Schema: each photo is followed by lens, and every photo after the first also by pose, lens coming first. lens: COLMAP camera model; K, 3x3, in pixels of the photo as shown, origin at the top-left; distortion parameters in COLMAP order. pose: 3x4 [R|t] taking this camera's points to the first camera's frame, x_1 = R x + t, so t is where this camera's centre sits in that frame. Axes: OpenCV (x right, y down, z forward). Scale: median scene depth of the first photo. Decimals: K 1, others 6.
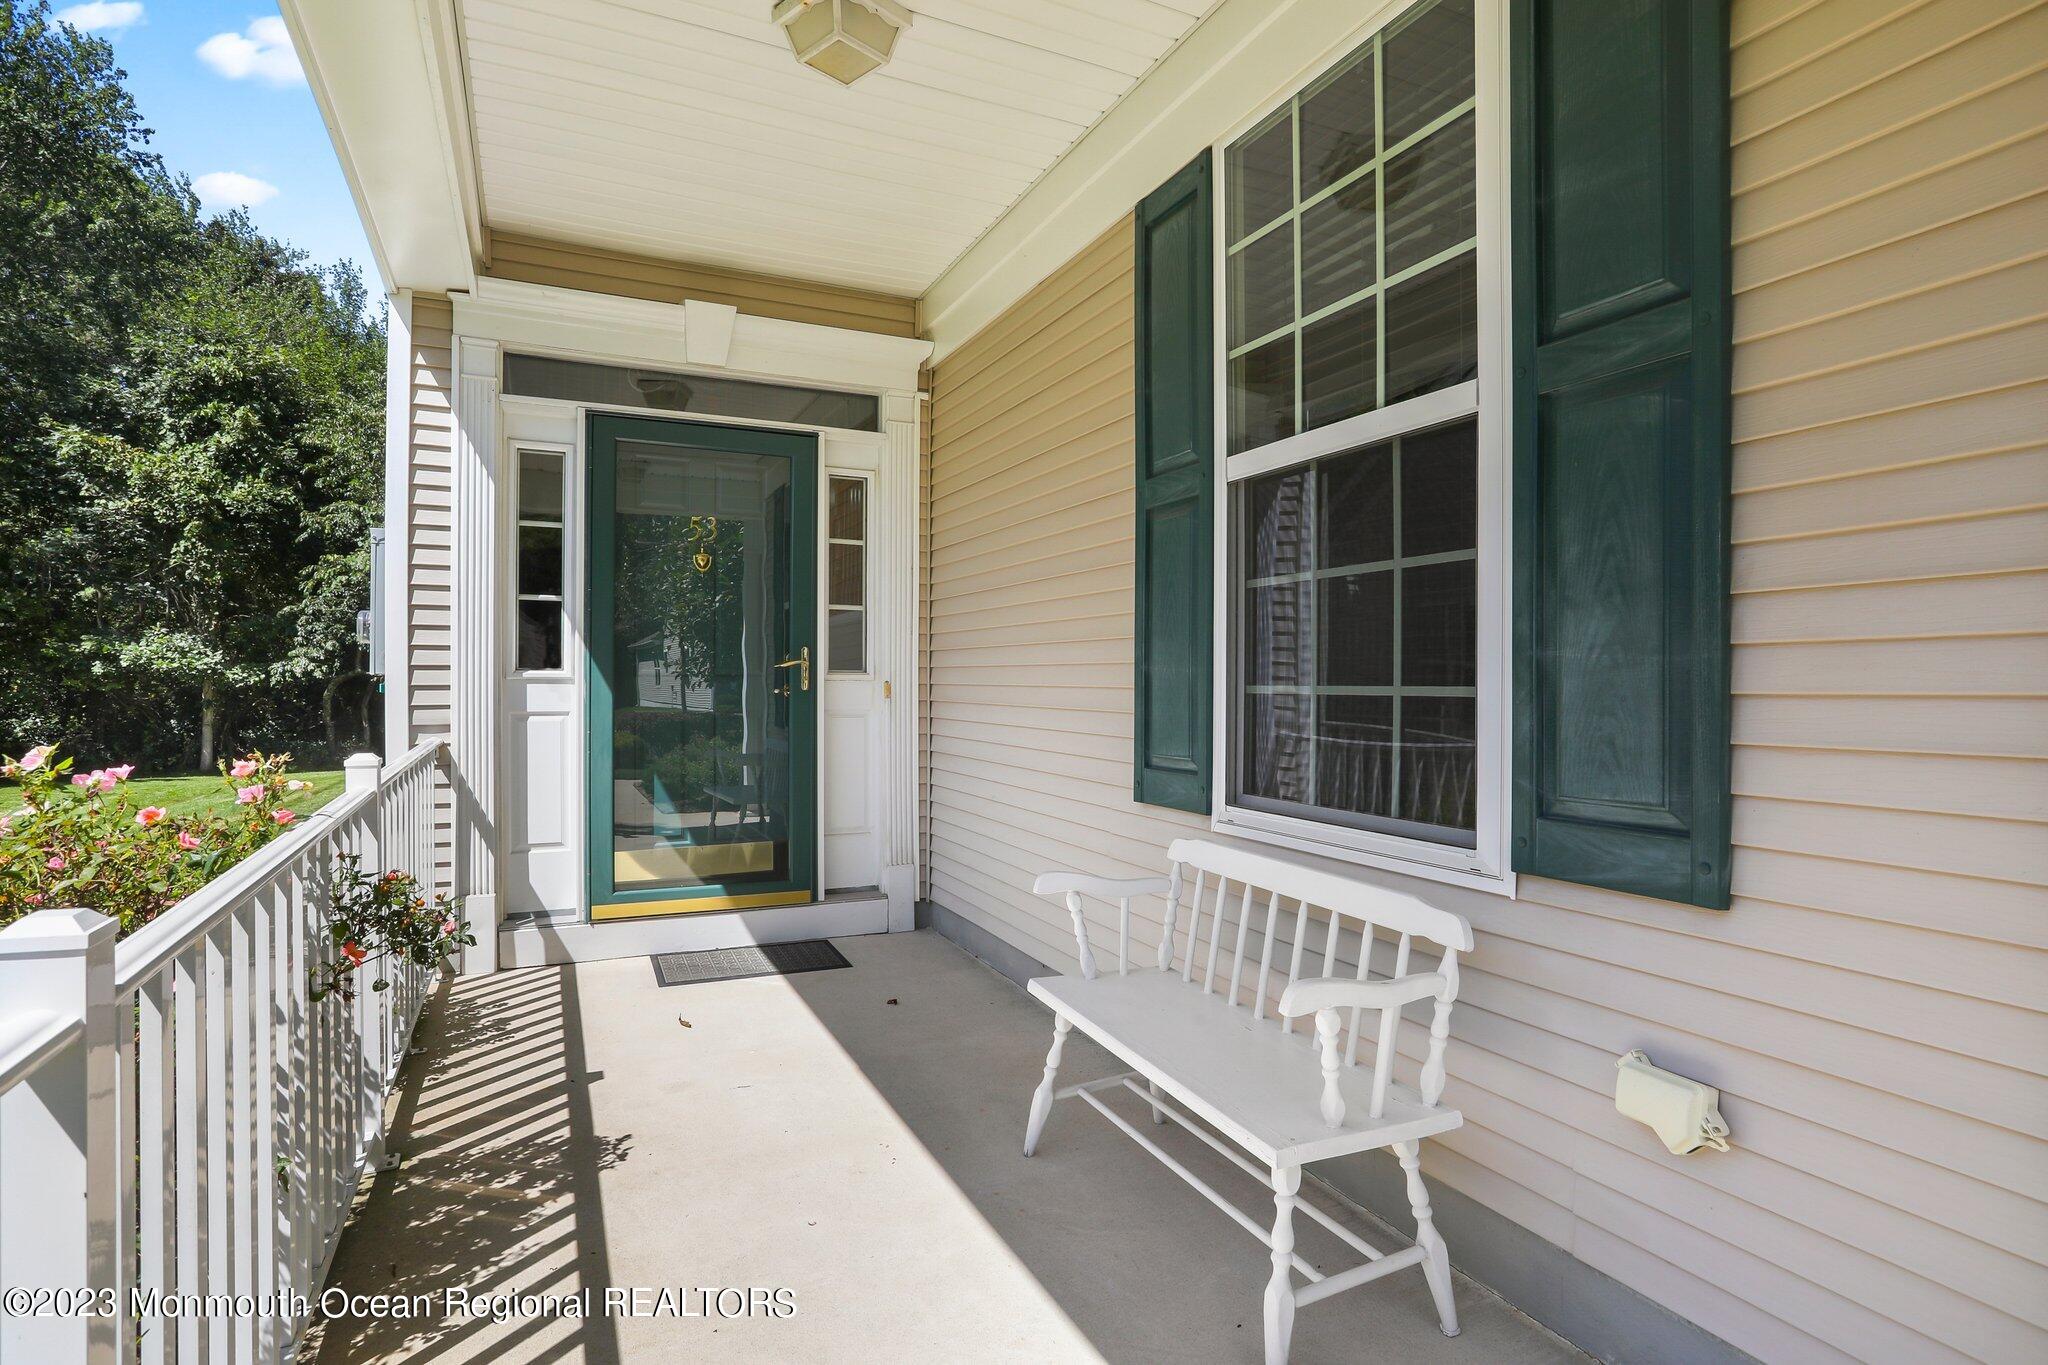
lens RADIAL K [[1011.7, 0, 1033.0], [0, 1011.7, 681.7], [0, 0, 1]] dist [-0.024057, 0.014232]
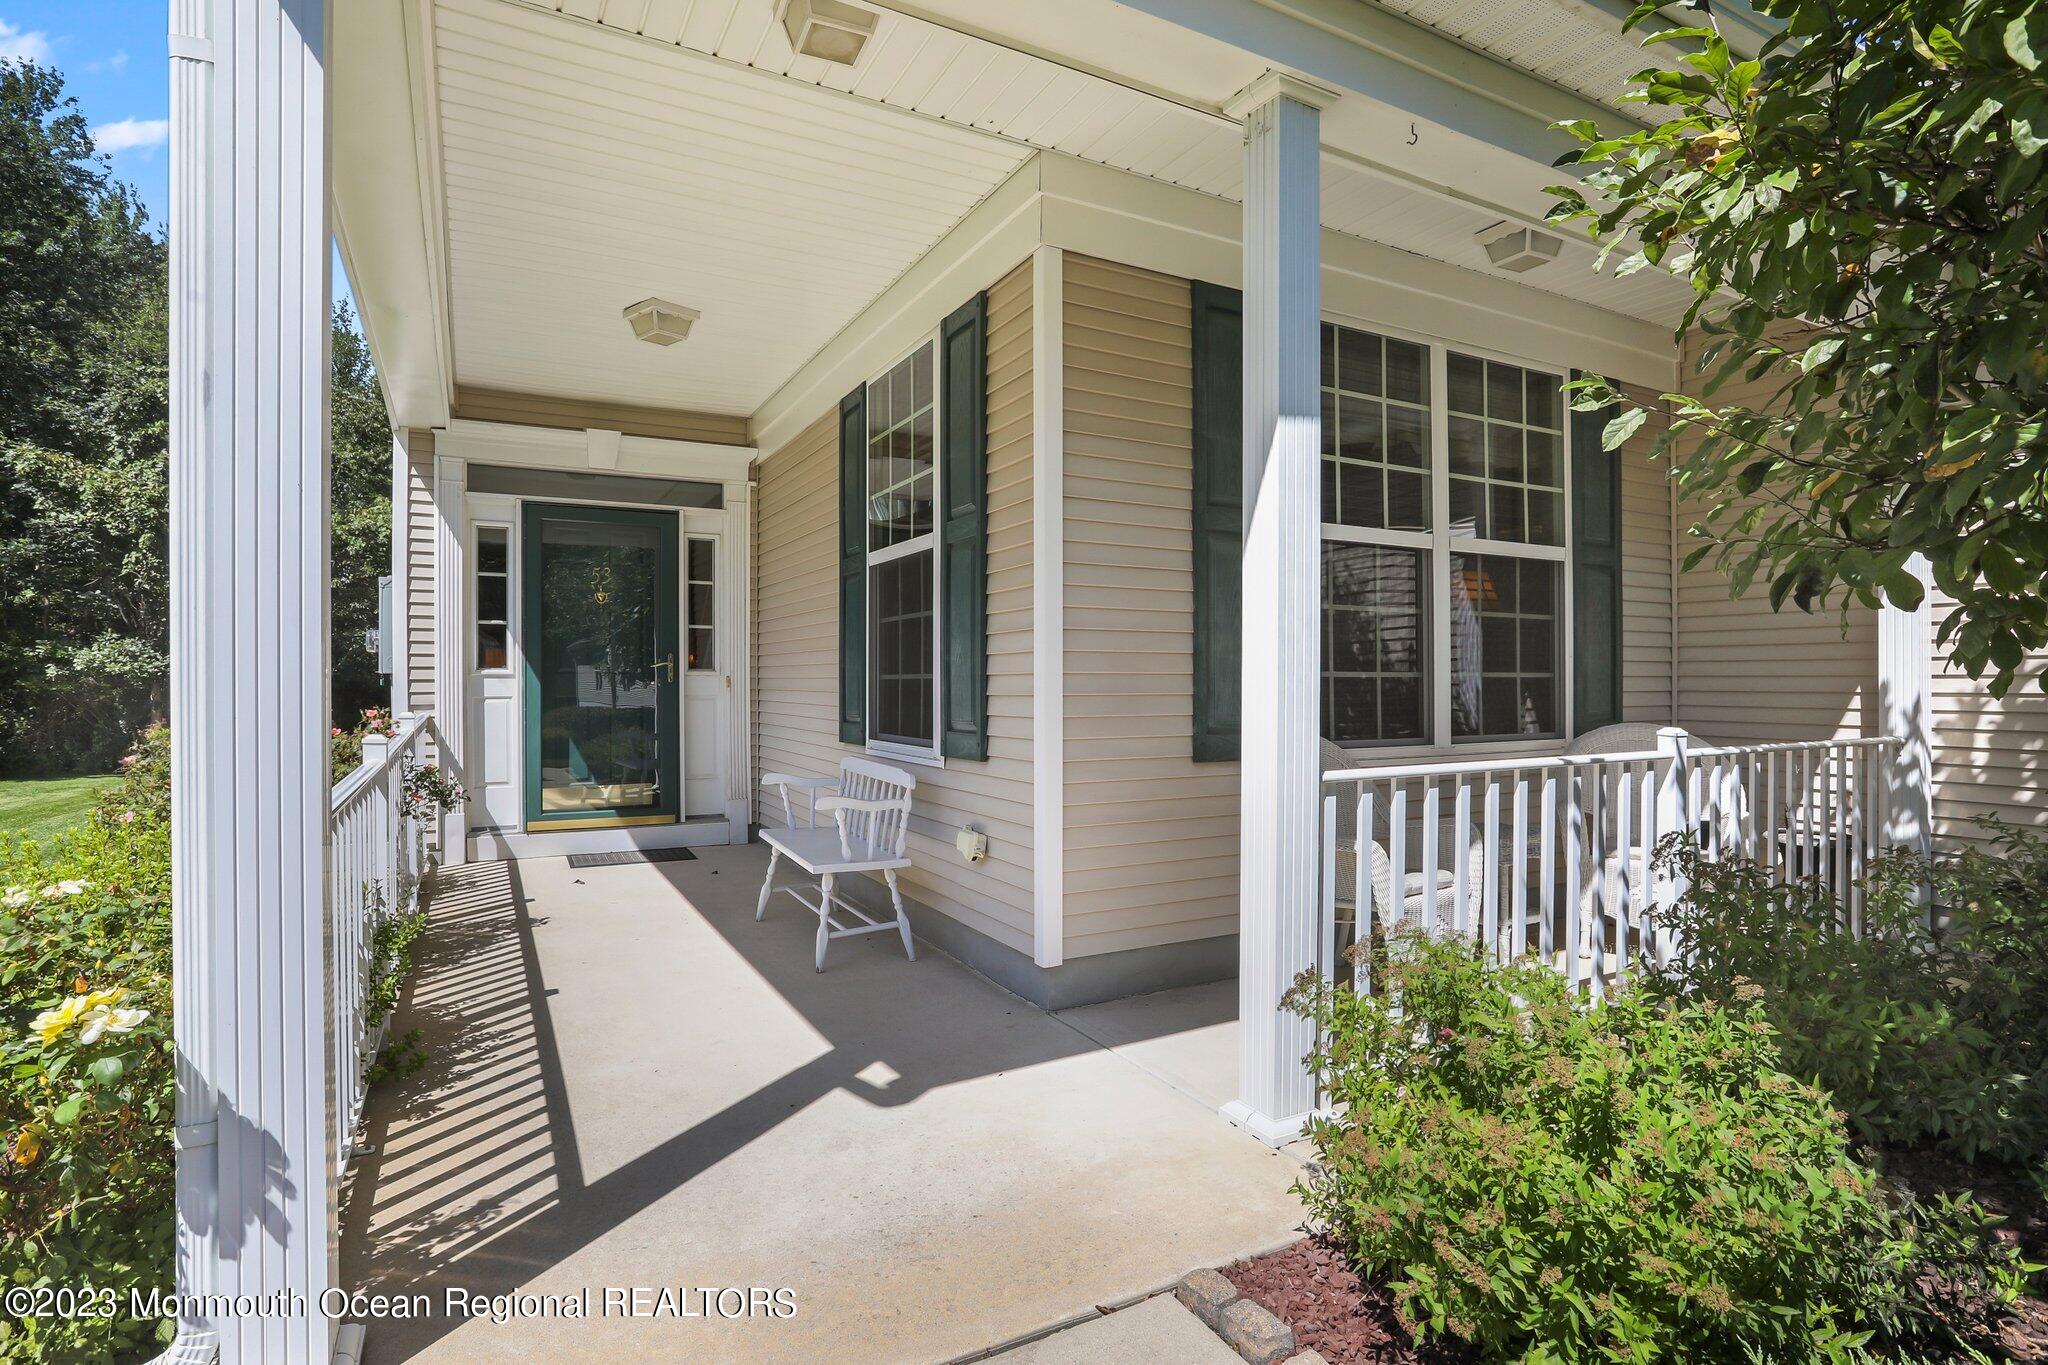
lens RADIAL K [[1011.7, 0, 1025.5], [0, 1011.7, 690.6], [0, 0, 1]] dist [-0.024057, 0.014232]
pose [[0.998860, -0.004182, 0.047554, 0.248191], [0.003787, 0.999958, 0.008401, 0.010881], [-0.047587, -0.008211, 0.998833, -0.567328]]
